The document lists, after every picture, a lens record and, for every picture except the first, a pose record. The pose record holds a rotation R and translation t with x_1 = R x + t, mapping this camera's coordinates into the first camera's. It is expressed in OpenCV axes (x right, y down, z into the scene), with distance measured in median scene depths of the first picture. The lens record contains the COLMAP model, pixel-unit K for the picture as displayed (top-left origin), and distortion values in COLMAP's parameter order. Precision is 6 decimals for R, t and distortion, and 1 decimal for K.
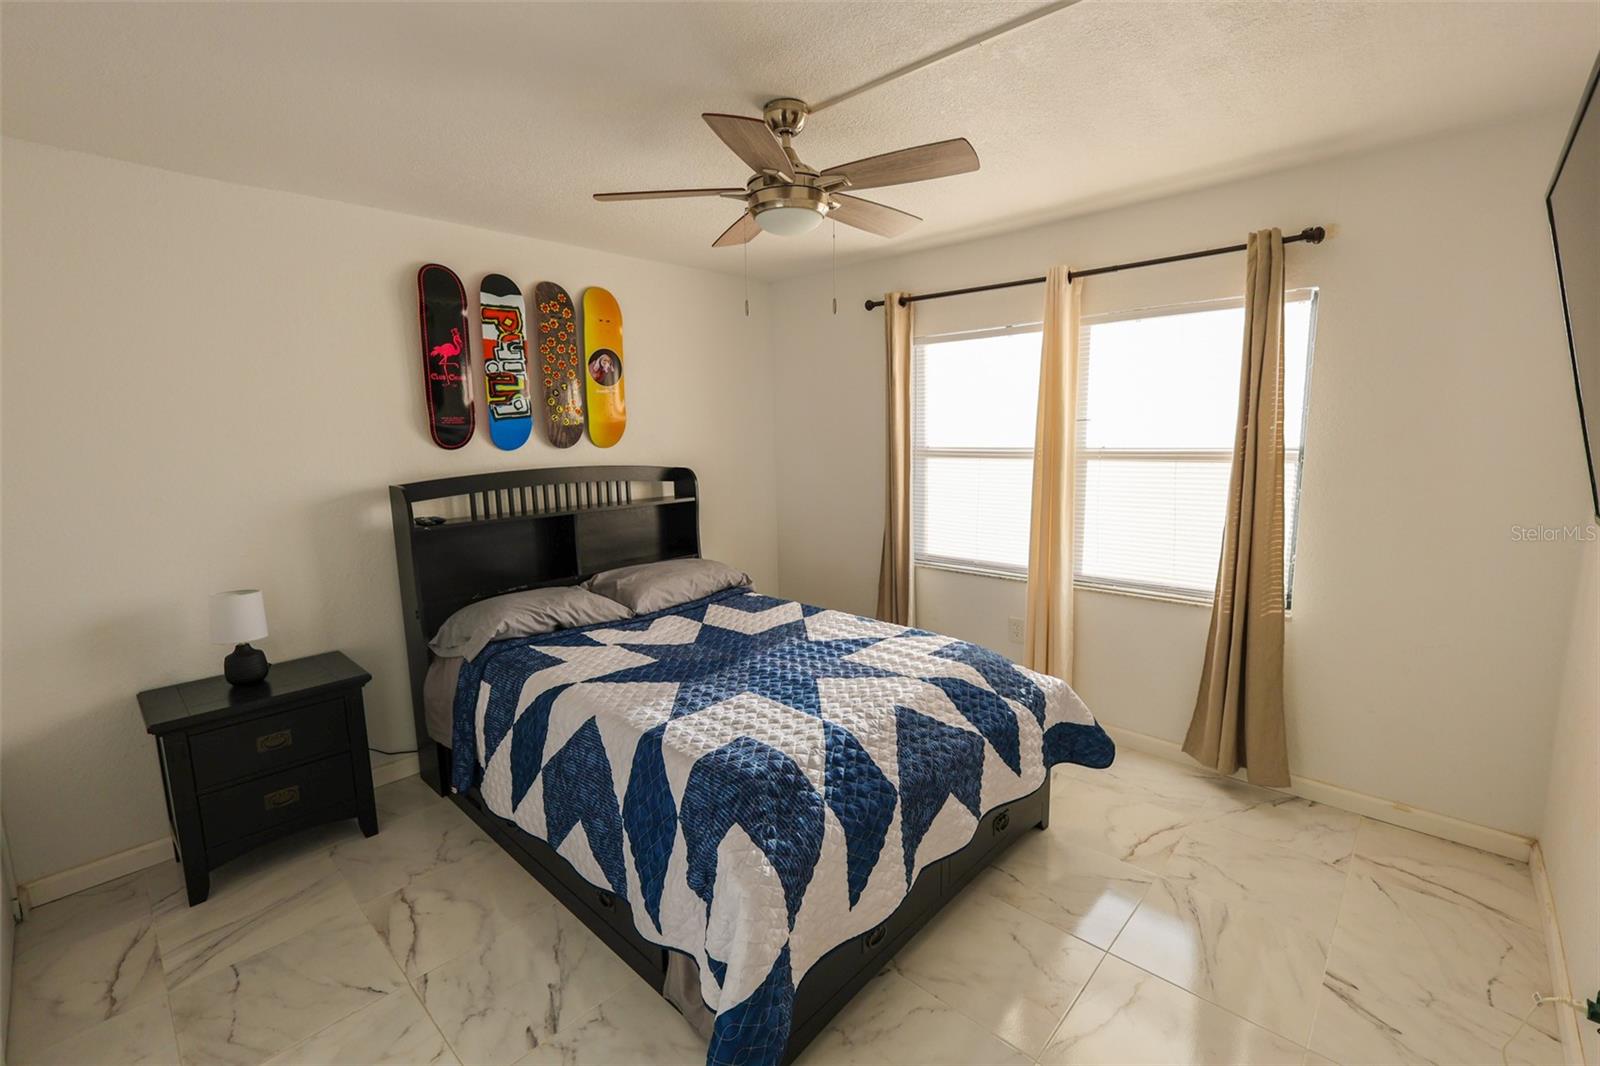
lens RADIAL K [[693.5, 0, 798.7], [0, 693.5, 532.3], [0, 0, 1]] dist [-0.000693, -0.000069]
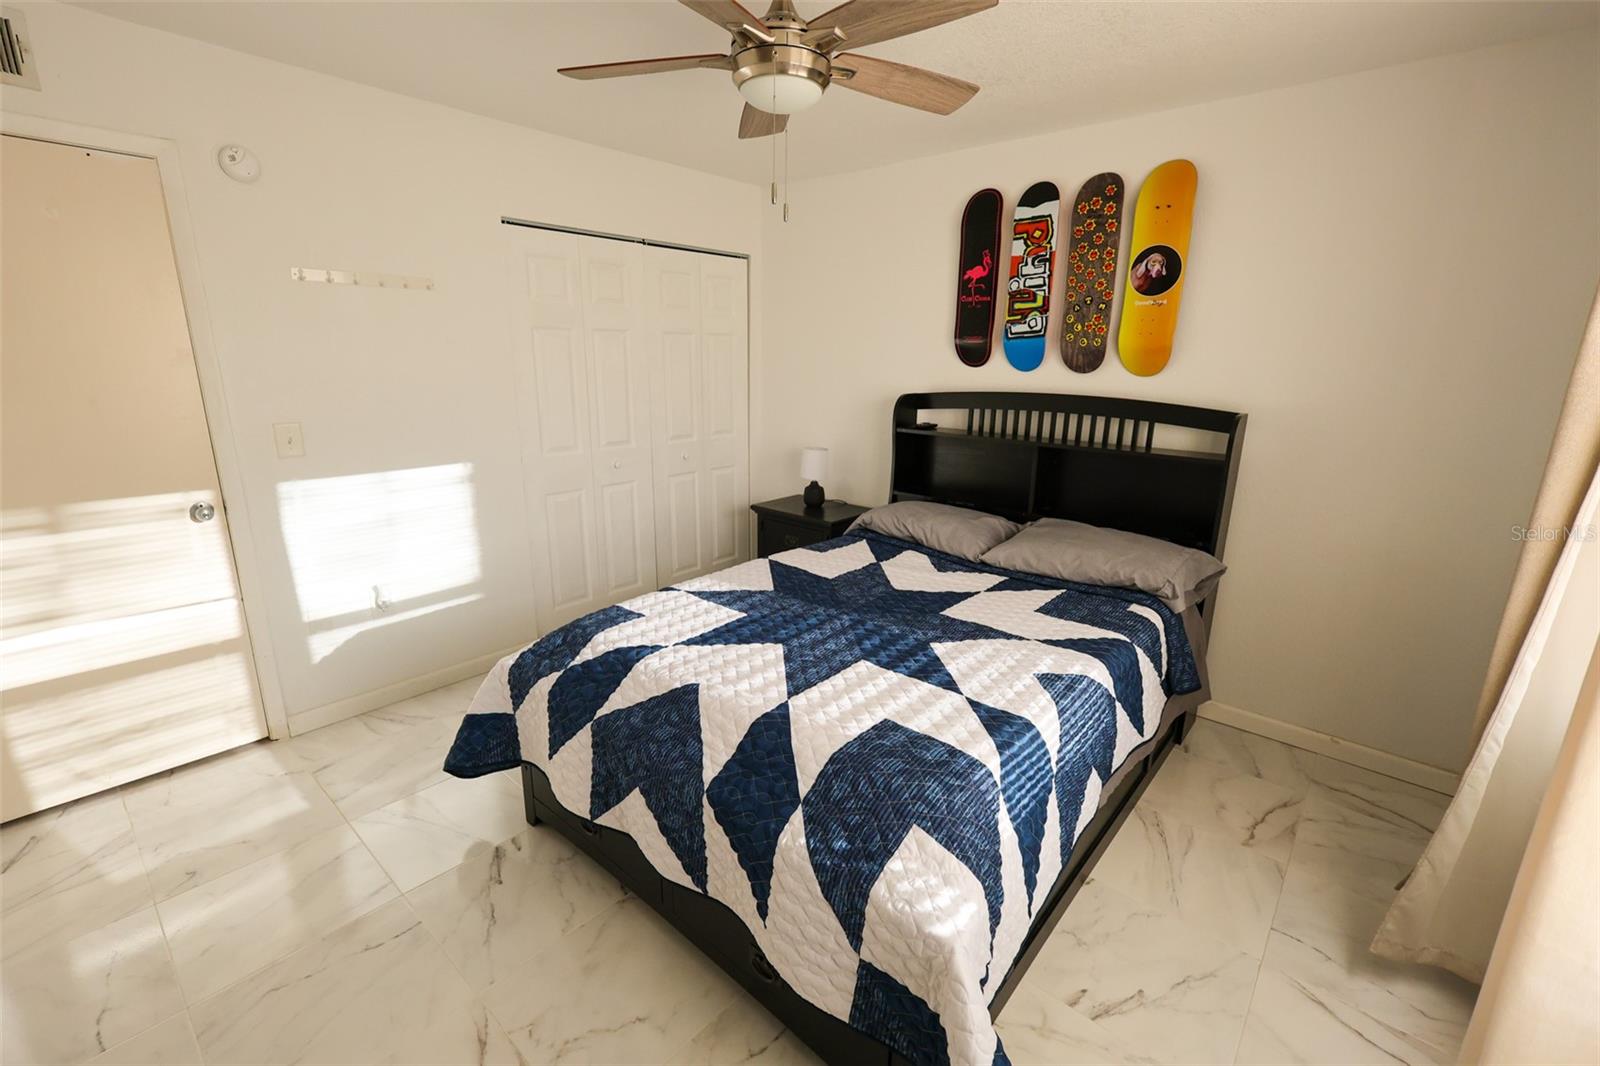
lens RADIAL K [[693.5, 0, 798.1], [0, 693.5, 529.6], [0, 0, 1]] dist [-0.000693, -0.000069]
pose [[0.029797, 0.272865, -0.961591, 0.600024], [-0.162185, 0.950590, 0.264717, -0.117514], [0.986310, 0.148068, 0.072579, 0.673953]]
